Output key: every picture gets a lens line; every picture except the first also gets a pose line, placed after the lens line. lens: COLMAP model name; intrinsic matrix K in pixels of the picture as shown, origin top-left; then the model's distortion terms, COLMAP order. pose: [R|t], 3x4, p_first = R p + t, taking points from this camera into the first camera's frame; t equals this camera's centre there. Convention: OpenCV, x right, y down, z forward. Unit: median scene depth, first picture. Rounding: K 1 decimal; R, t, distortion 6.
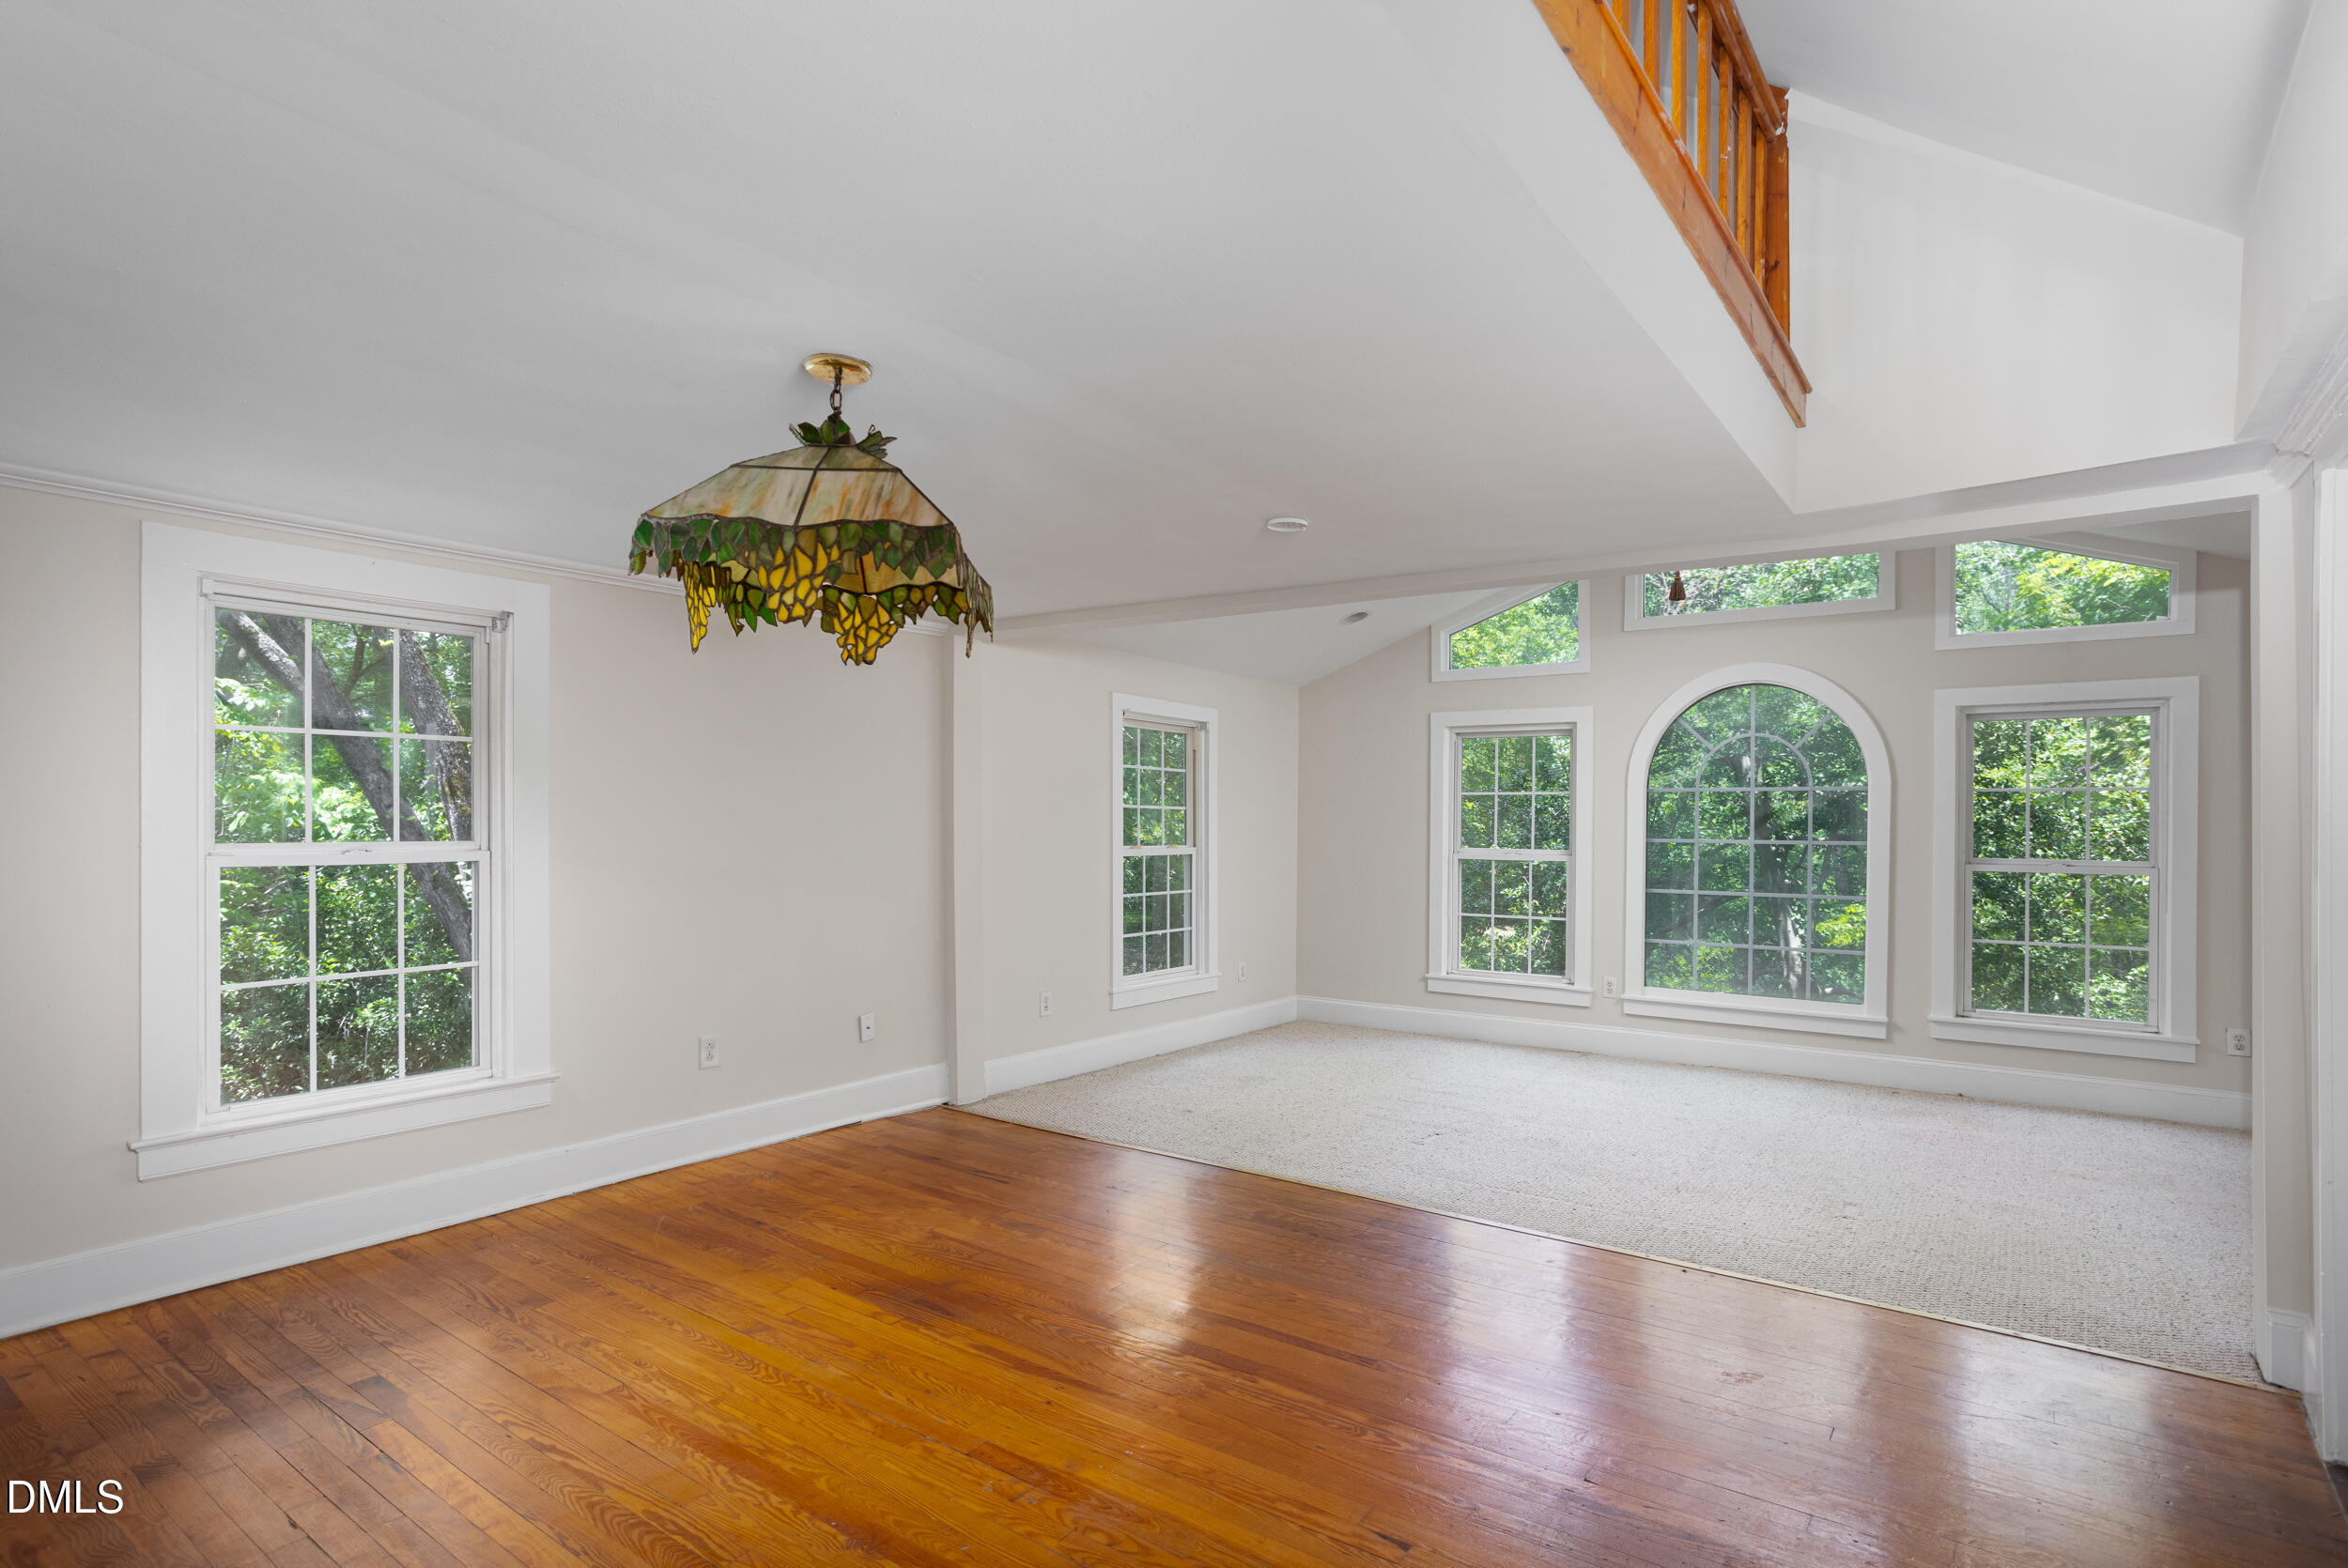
lens RADIAL K [[1183.3, 0, 1182.0], [0, 1183.3, 767.5], [0, 0, 1]] dist [-0.044642, 0.028387]
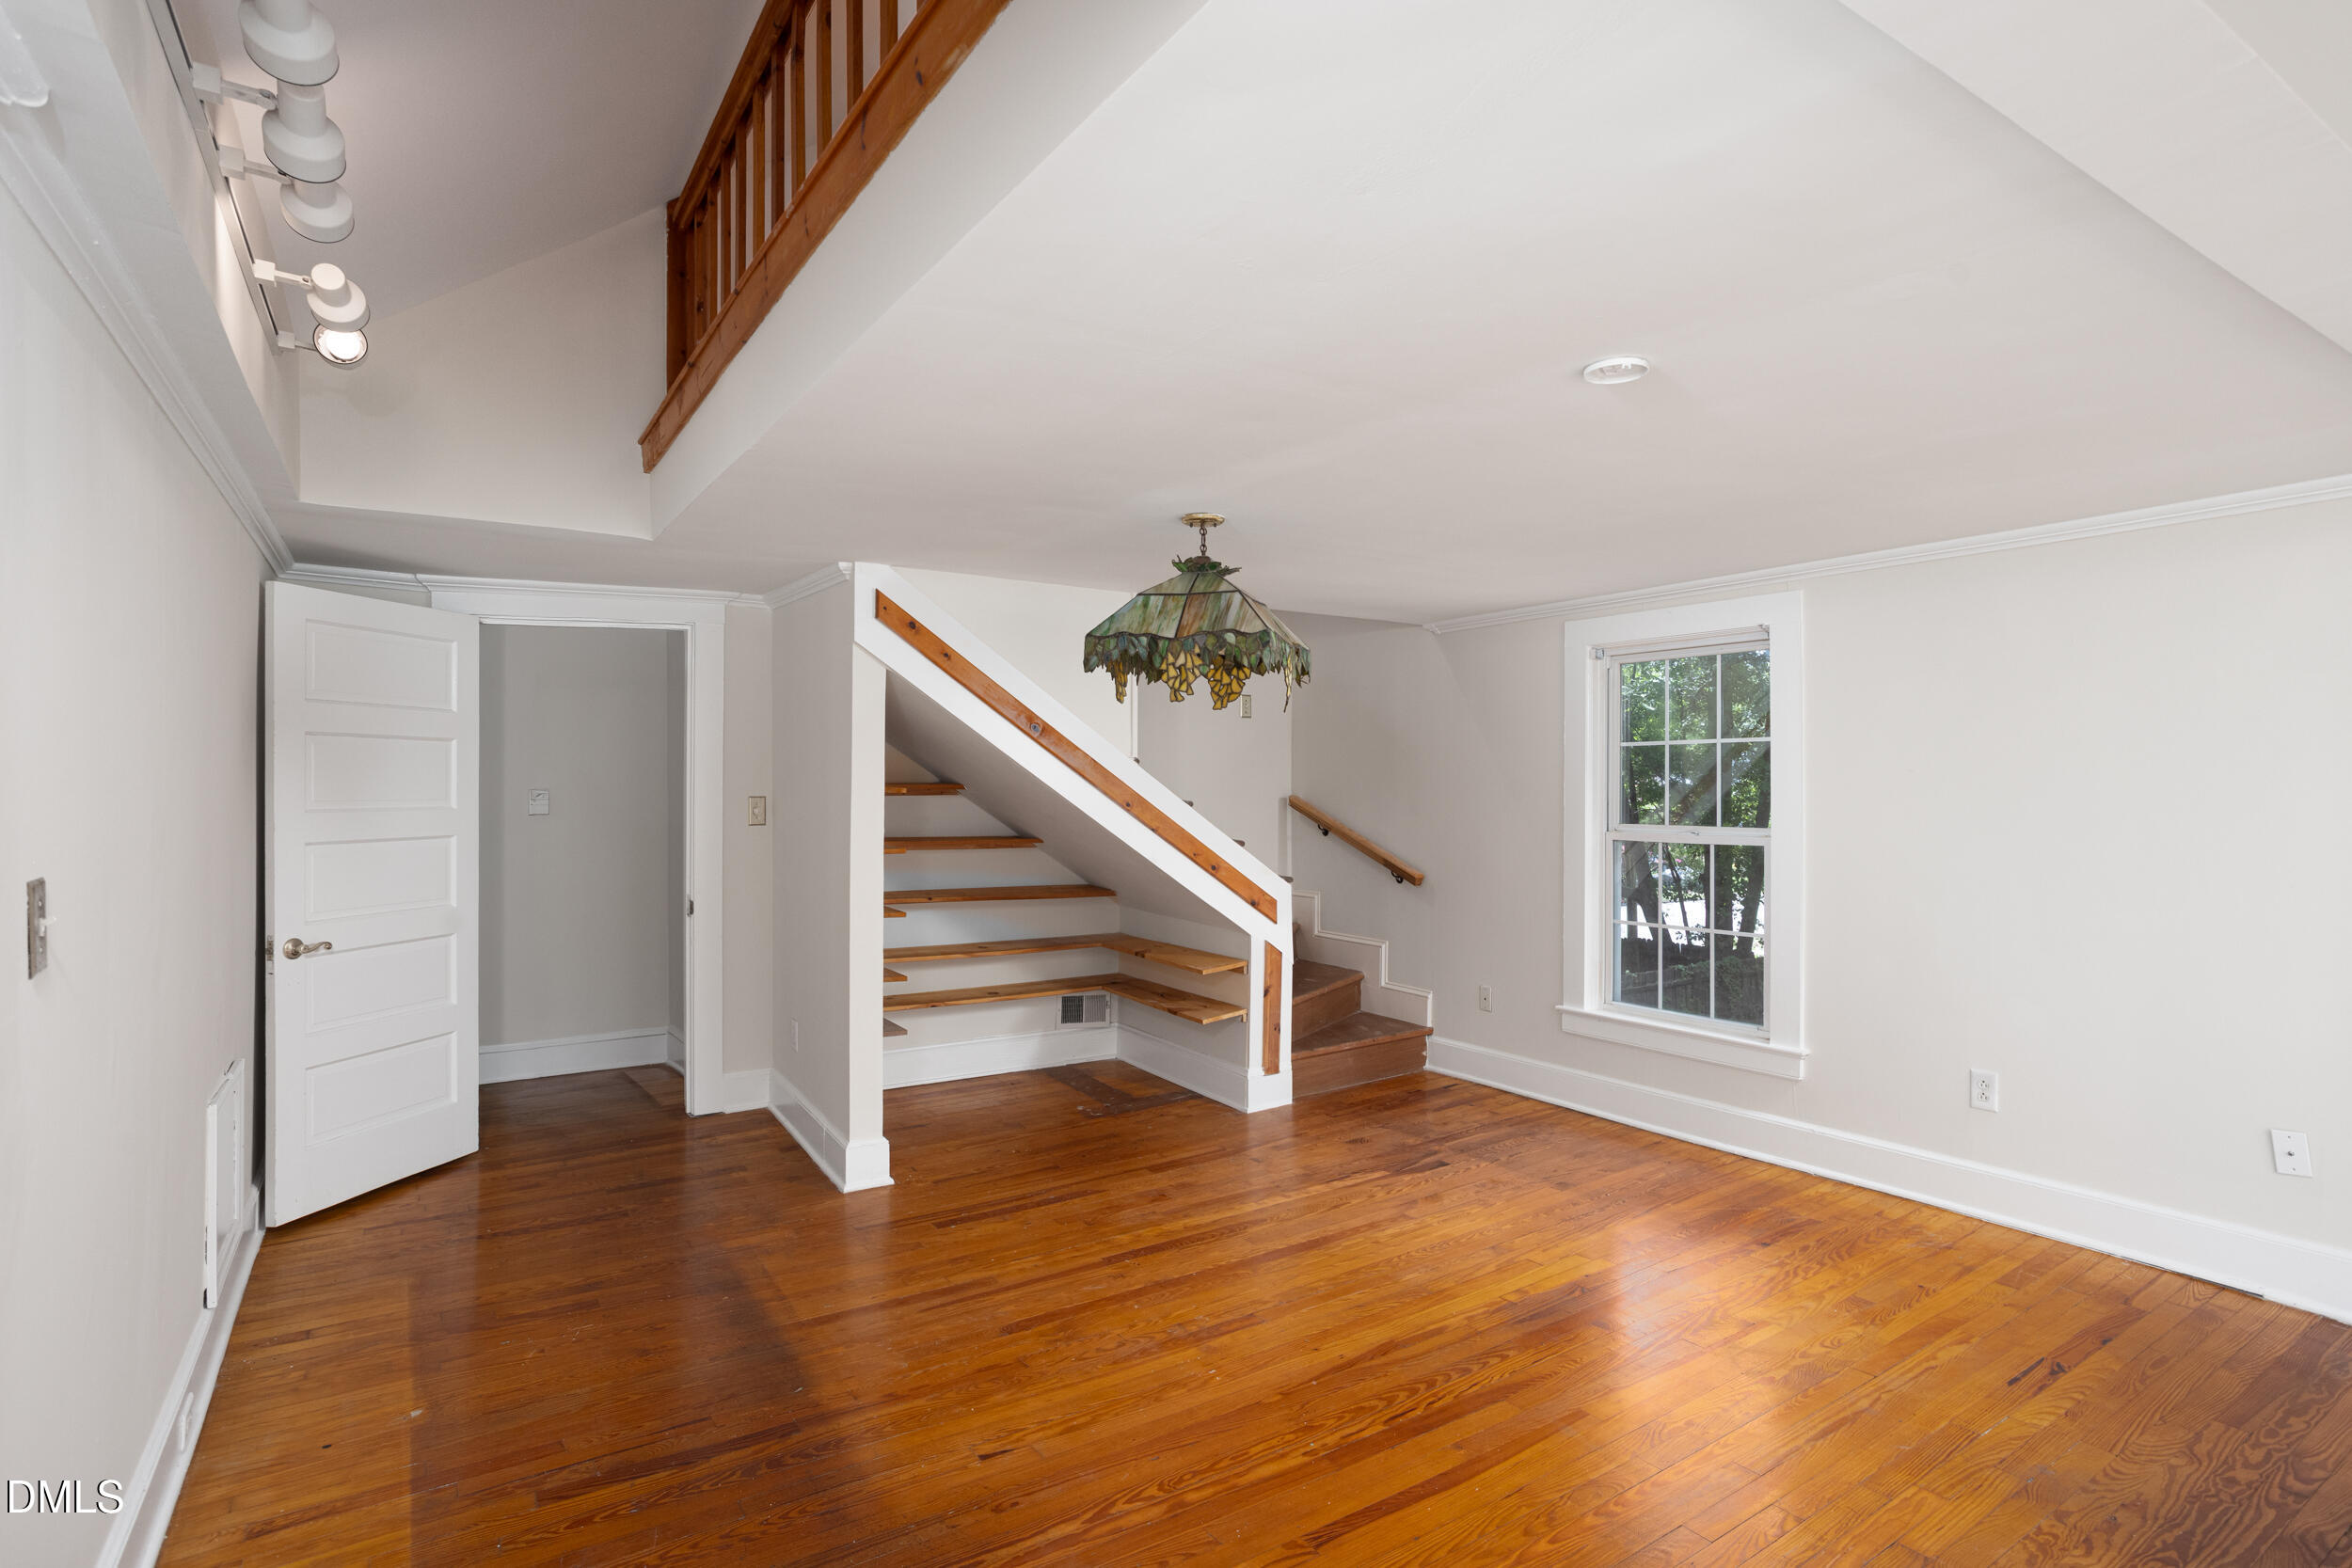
lens RADIAL K [[1200.9, 0, 1176.0], [0, 1200.9, 784.0], [0, 0, 1]] dist [-0.044614, 0.029565]
pose [[-0.345636, -0.001892, -0.938367, 0.673115], [0.039331, 0.999090, -0.016502, 0.020460], [0.937544, -0.042611, -0.345247, 0.888421]]
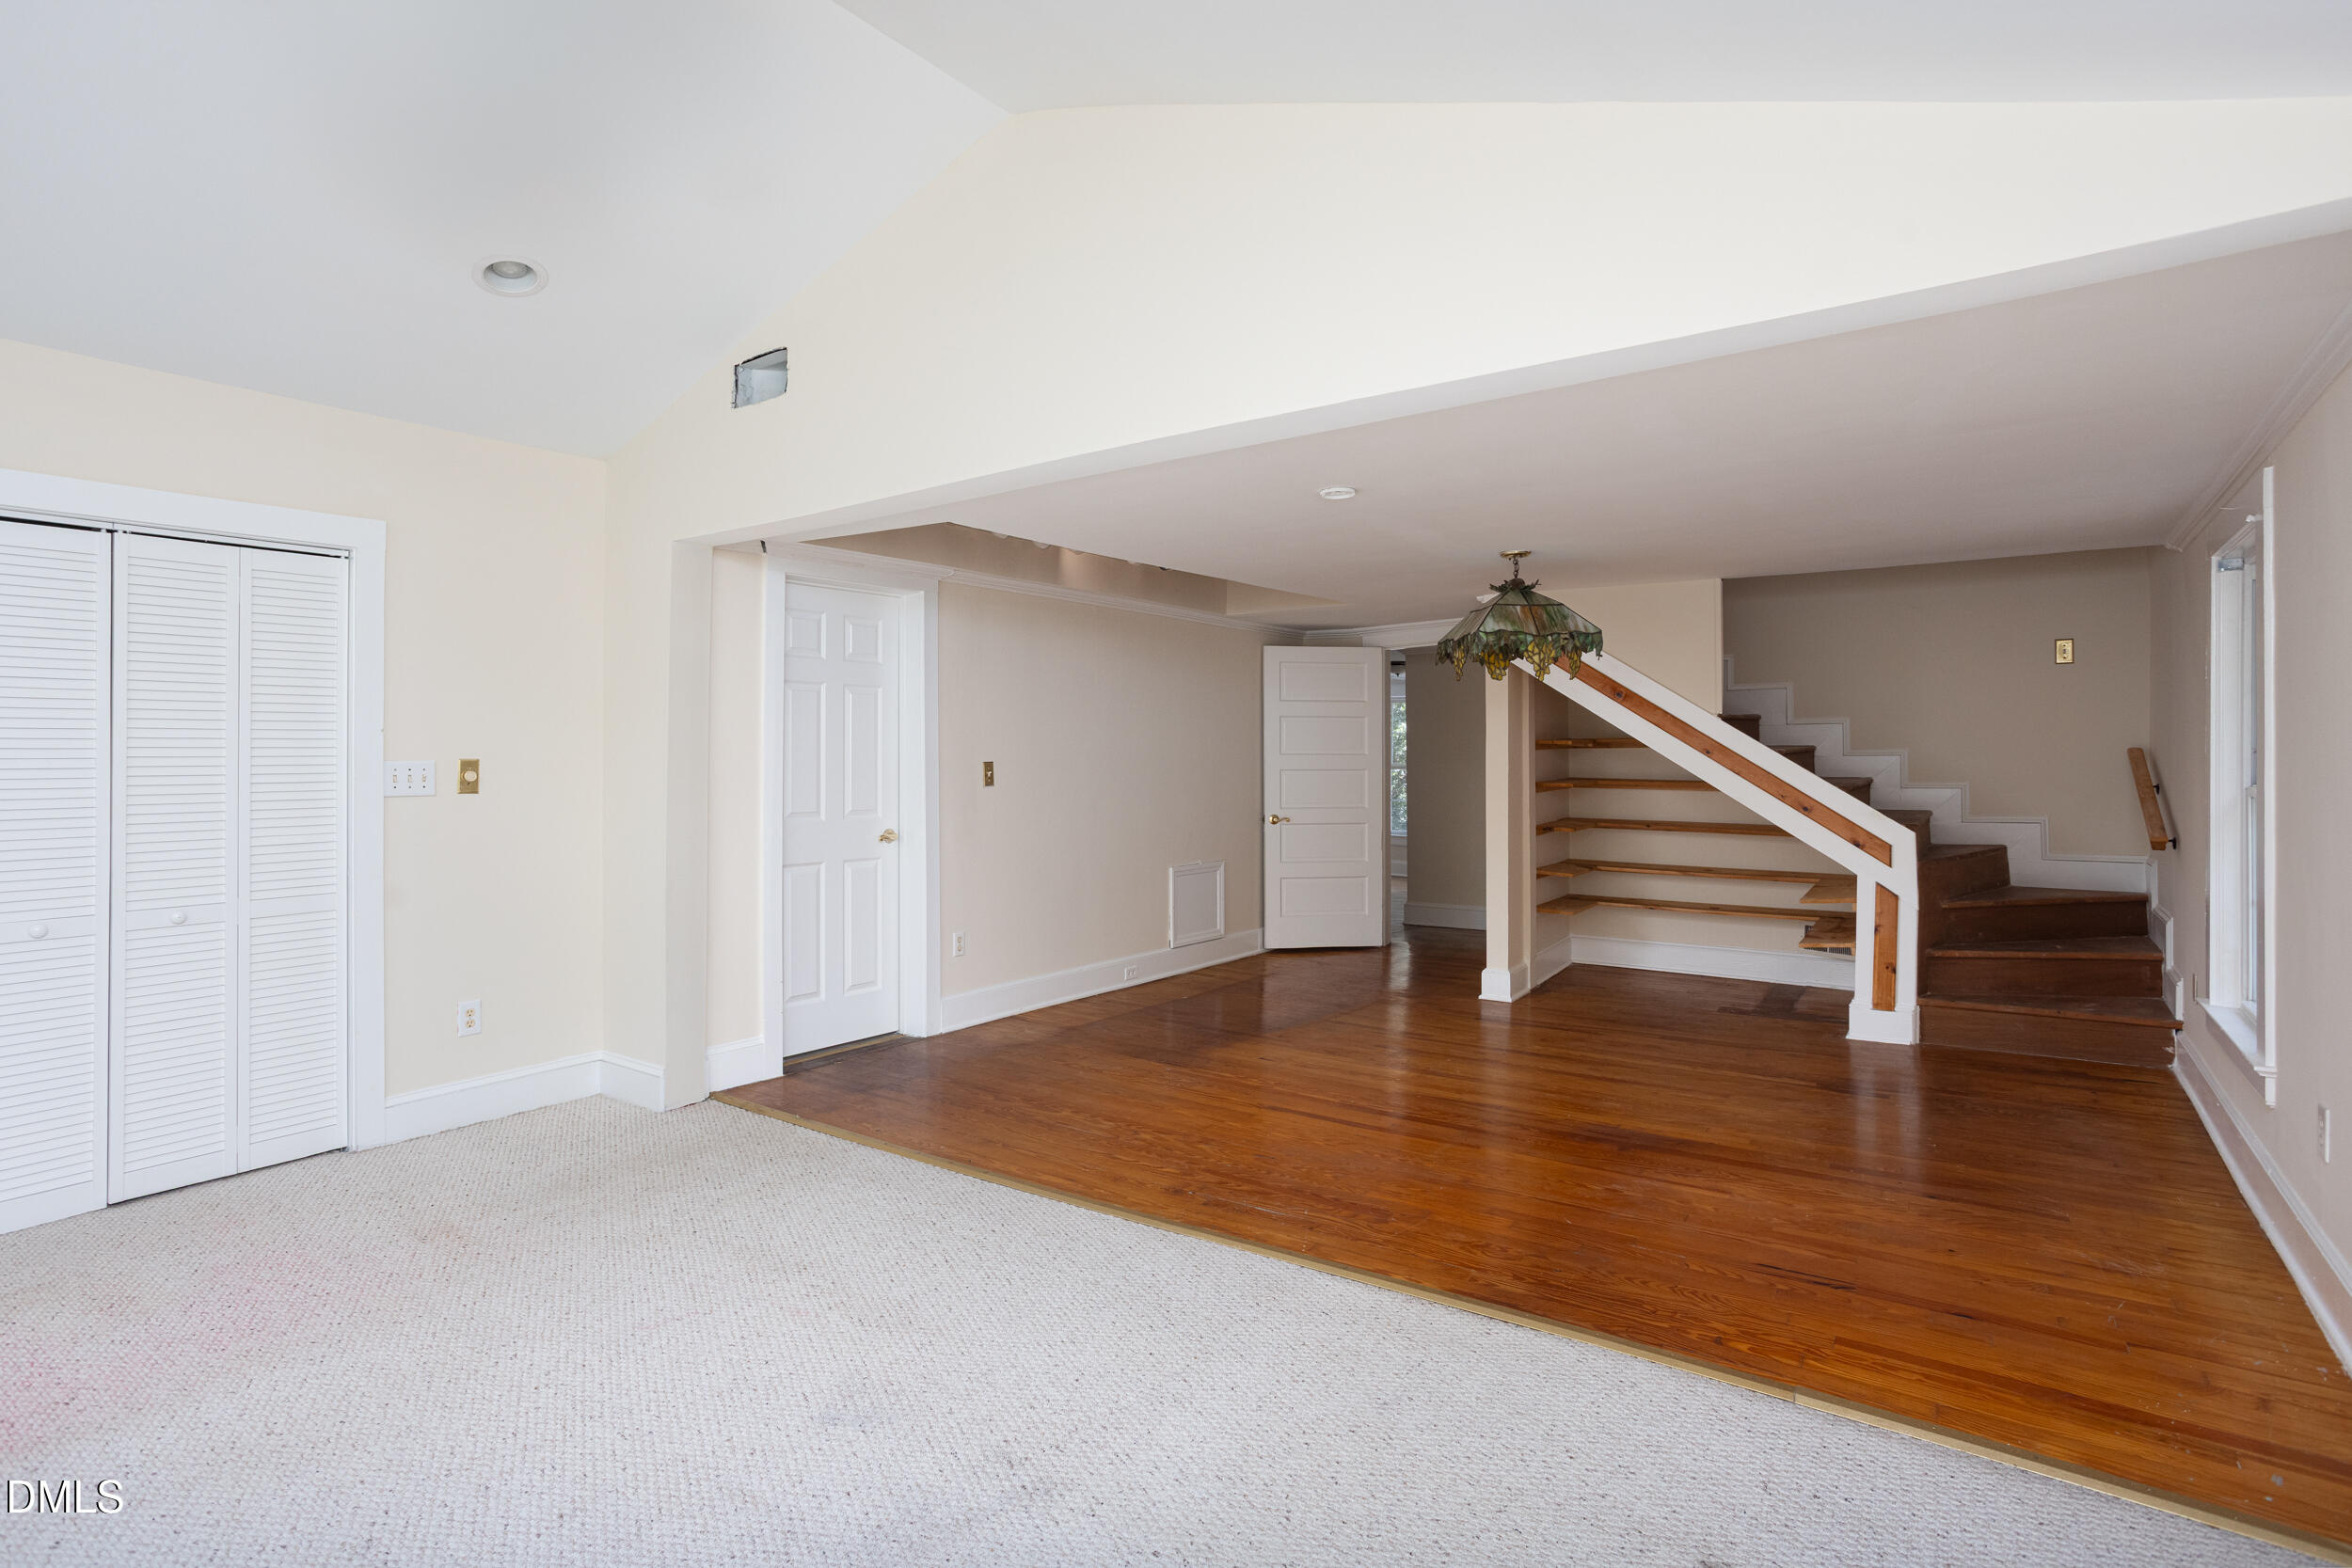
lens RADIAL K [[1142.2, 0, 1182.8], [0, 1142.2, 752.9], [0, 0, 1]] dist [-0.001065, 0.023957]
pose [[-0.998970, 0.000482, -0.045381, 0.250621], [0.002444, 0.999064, -0.043187, 0.083141], [0.045318, -0.043254, -0.998036, 1.844633]]
